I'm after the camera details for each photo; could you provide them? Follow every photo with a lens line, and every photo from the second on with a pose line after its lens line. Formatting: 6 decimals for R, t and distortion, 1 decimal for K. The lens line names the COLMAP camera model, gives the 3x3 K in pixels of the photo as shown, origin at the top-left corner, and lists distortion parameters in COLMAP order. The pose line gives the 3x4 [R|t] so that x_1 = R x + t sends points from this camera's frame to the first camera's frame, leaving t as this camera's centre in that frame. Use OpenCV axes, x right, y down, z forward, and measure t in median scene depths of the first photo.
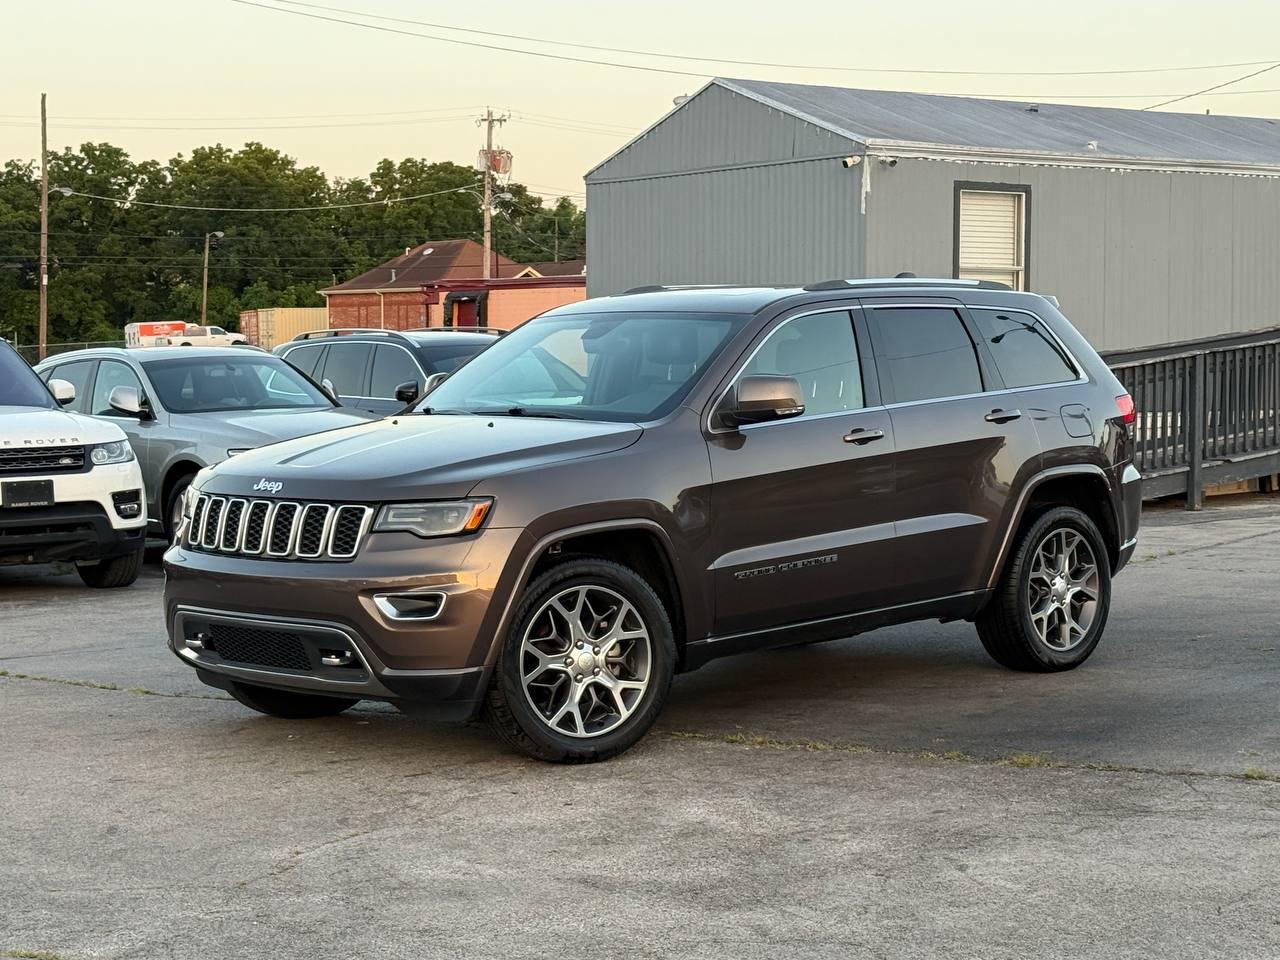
lens RADIAL K [[2949.7, 0, 640.0], [0, 2949.7, 480.0], [0, 0, 1]] dist [0.181233, 0.170865]
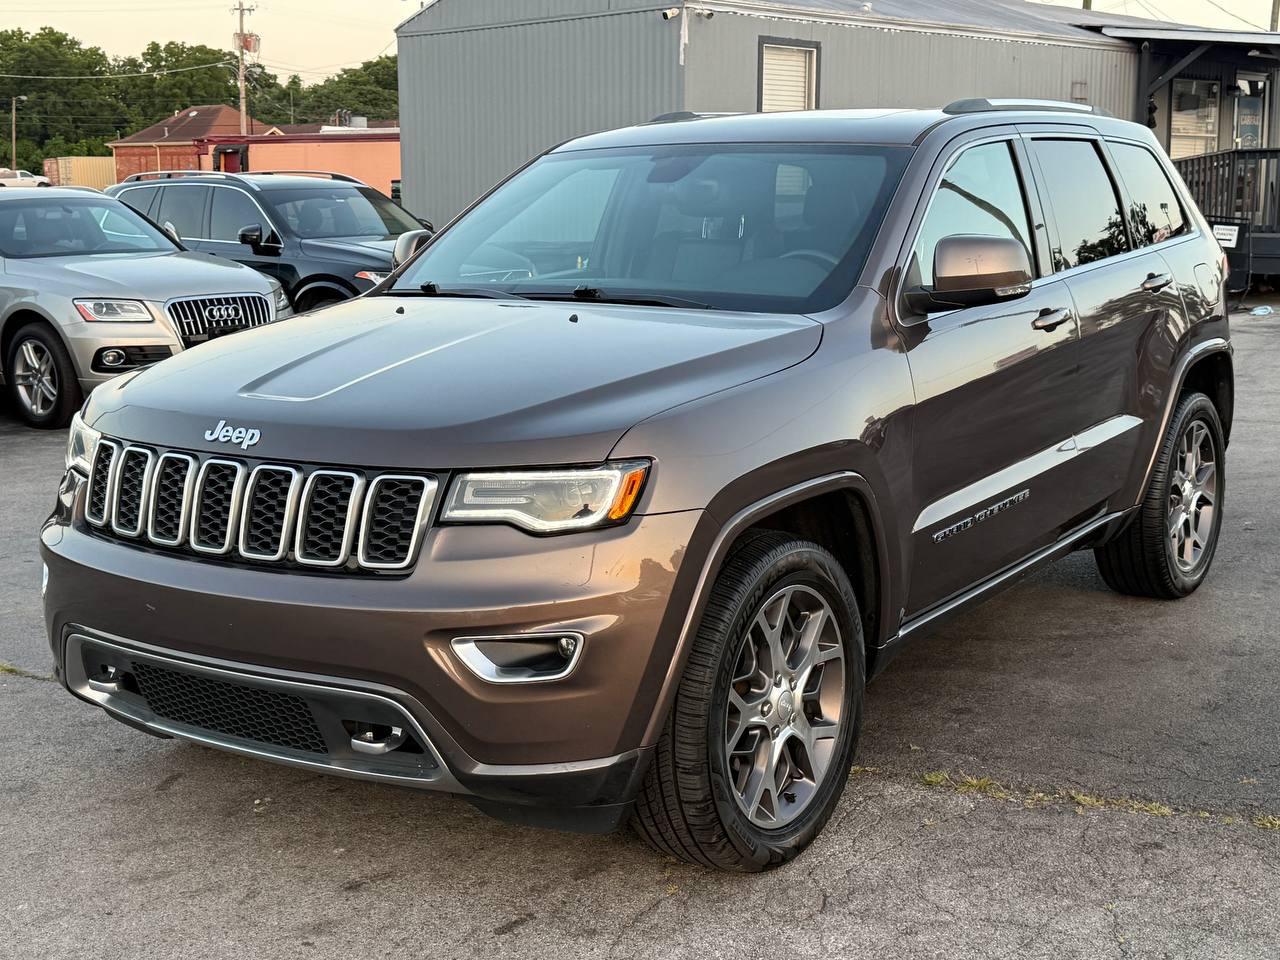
lens RADIAL K [[1757.0, 0, 640.0], [0, 1757.0, 480.0], [0, 0, 1]] dist [0.246963, -0.722289]
pose [[0.981746, -0.028489, 0.188049, -0.034154], [0.006403, 0.993109, 0.117023, -0.008908], [-0.190087, -0.113683, 0.975163, 0.194127]]
